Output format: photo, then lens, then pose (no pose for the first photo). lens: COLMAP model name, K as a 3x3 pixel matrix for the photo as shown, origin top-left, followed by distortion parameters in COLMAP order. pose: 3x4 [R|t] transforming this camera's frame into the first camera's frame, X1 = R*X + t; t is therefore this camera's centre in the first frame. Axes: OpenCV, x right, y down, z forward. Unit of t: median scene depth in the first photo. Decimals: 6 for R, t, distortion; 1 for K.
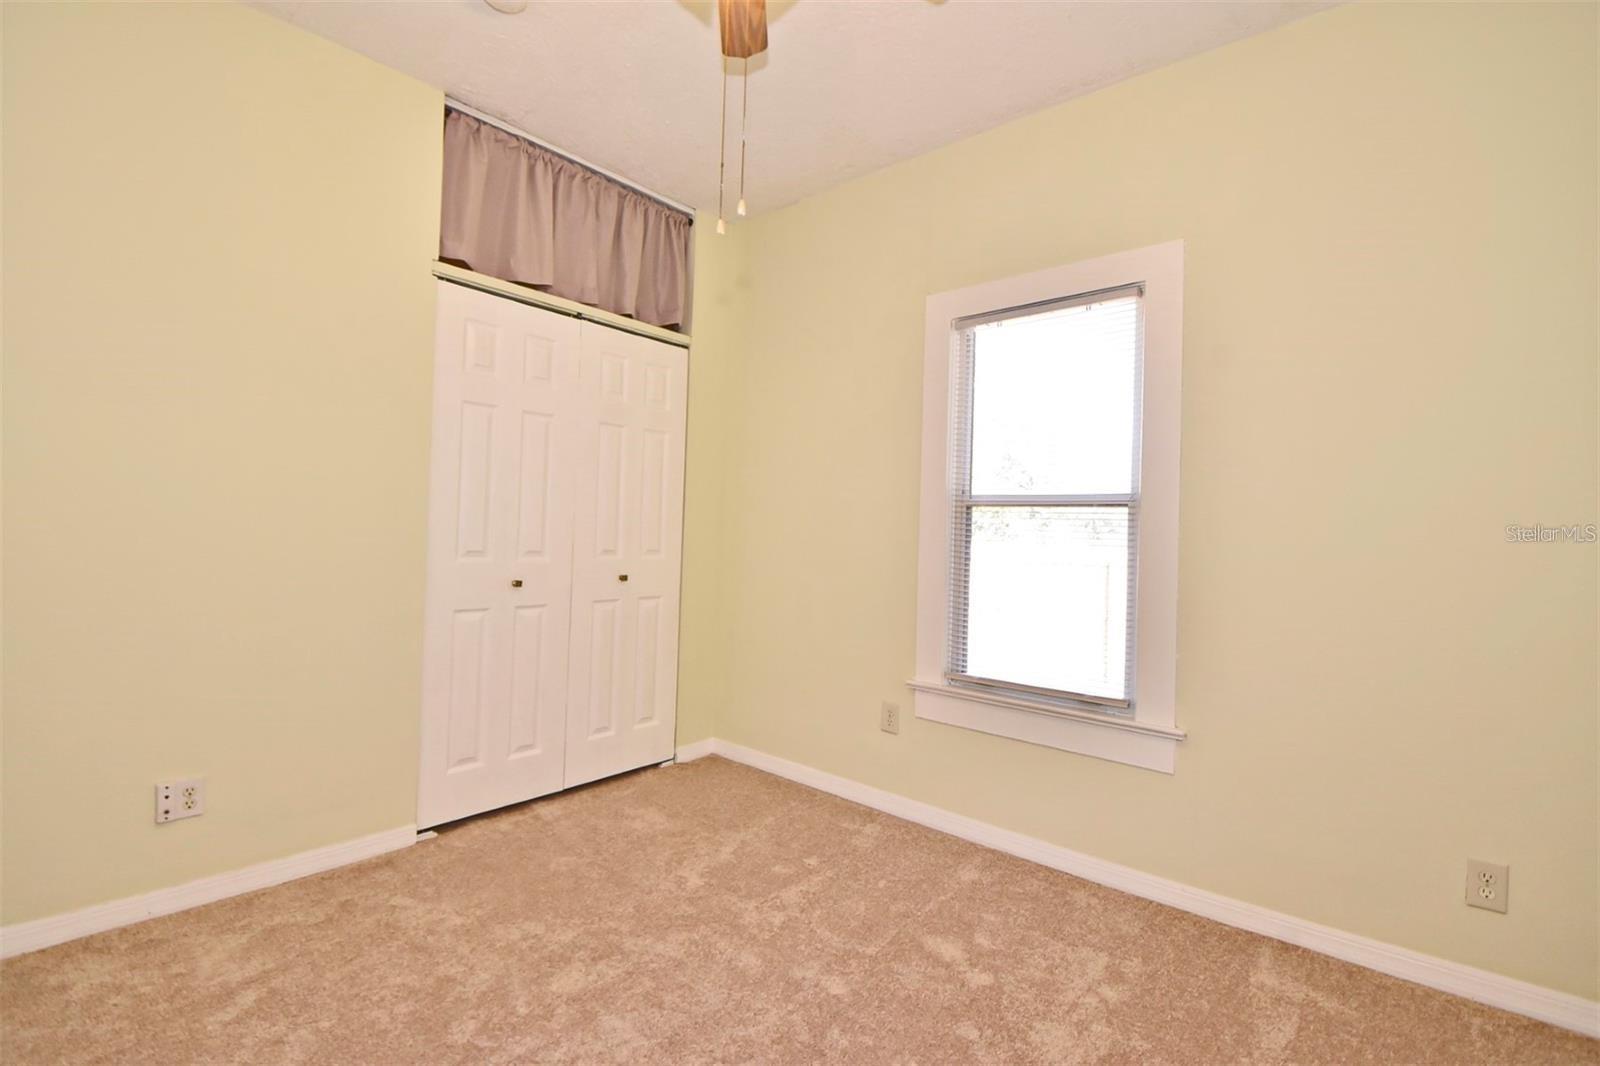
lens RADIAL K [[699.1, 0, 801.7], [0, 699.1, 525.1], [0, 0, 1]] dist [-0.029864, -0.000515]
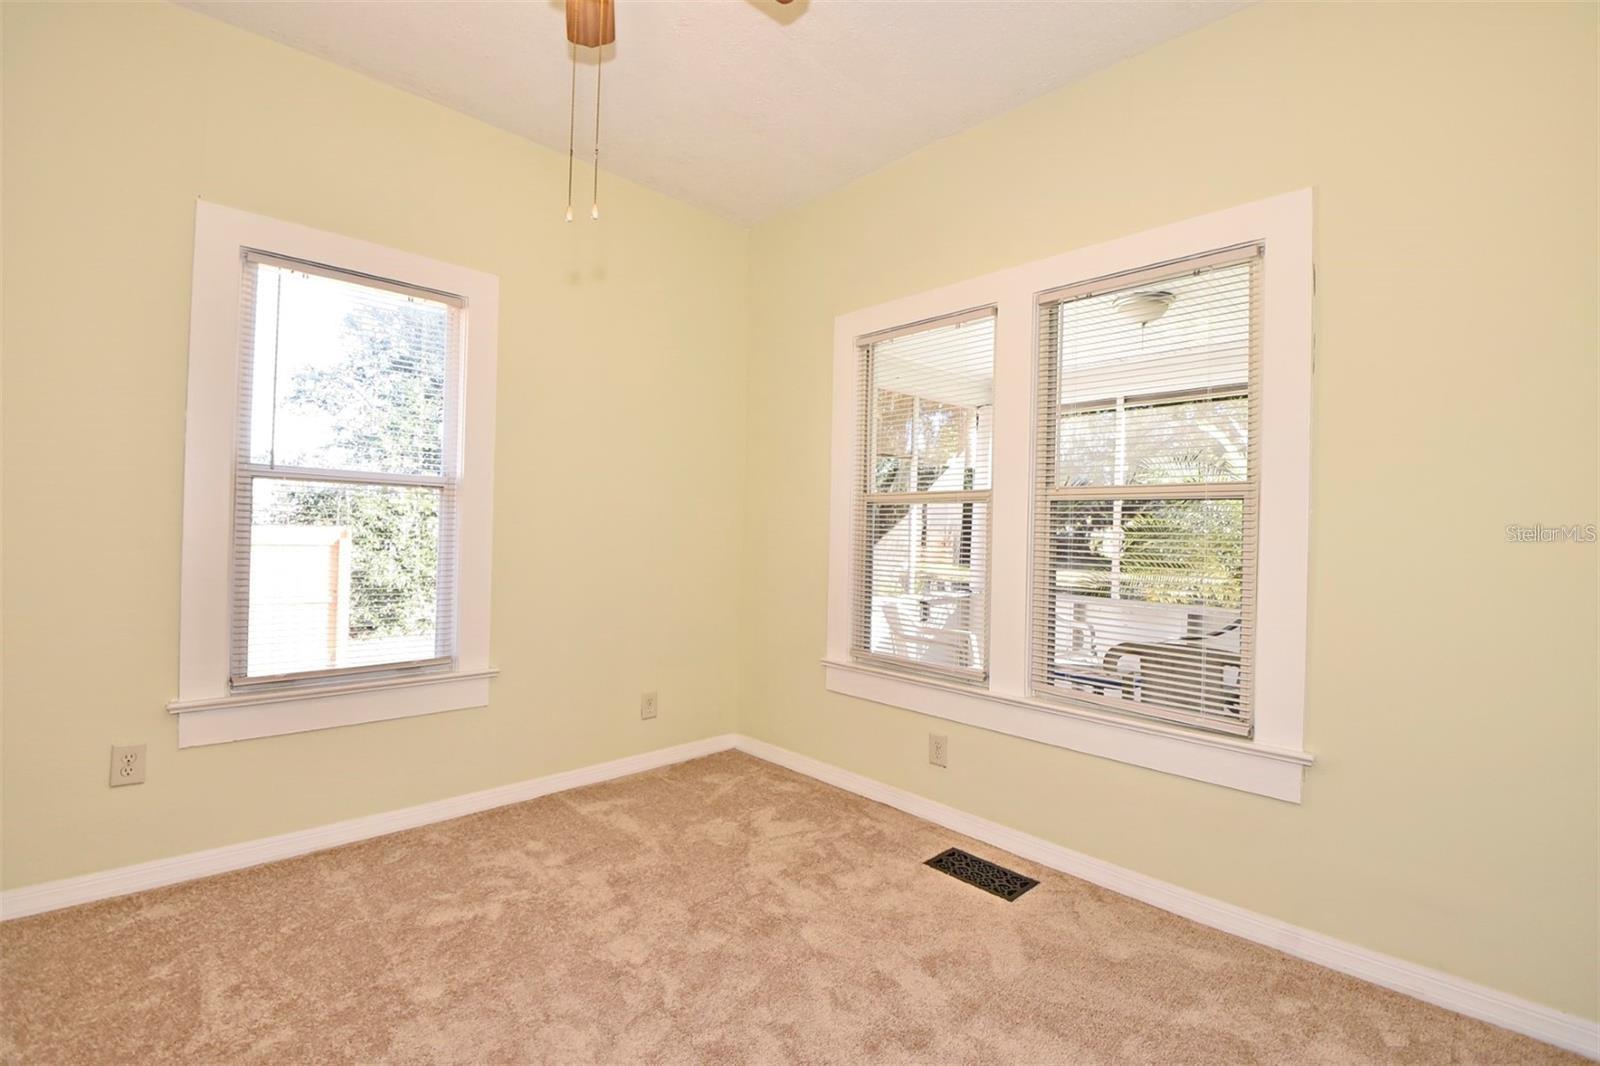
lens RADIAL K [[713.5, 0, 780.4], [0, 713.5, 525.4], [0, 0, 1]] dist [-0.028347, 0.000133]
pose [[0.117998, -0.023438, 0.992737, -0.628363], [-0.029866, 0.999185, 0.027140, -0.013755], [-0.992565, -0.032851, 0.117201, 0.317606]]
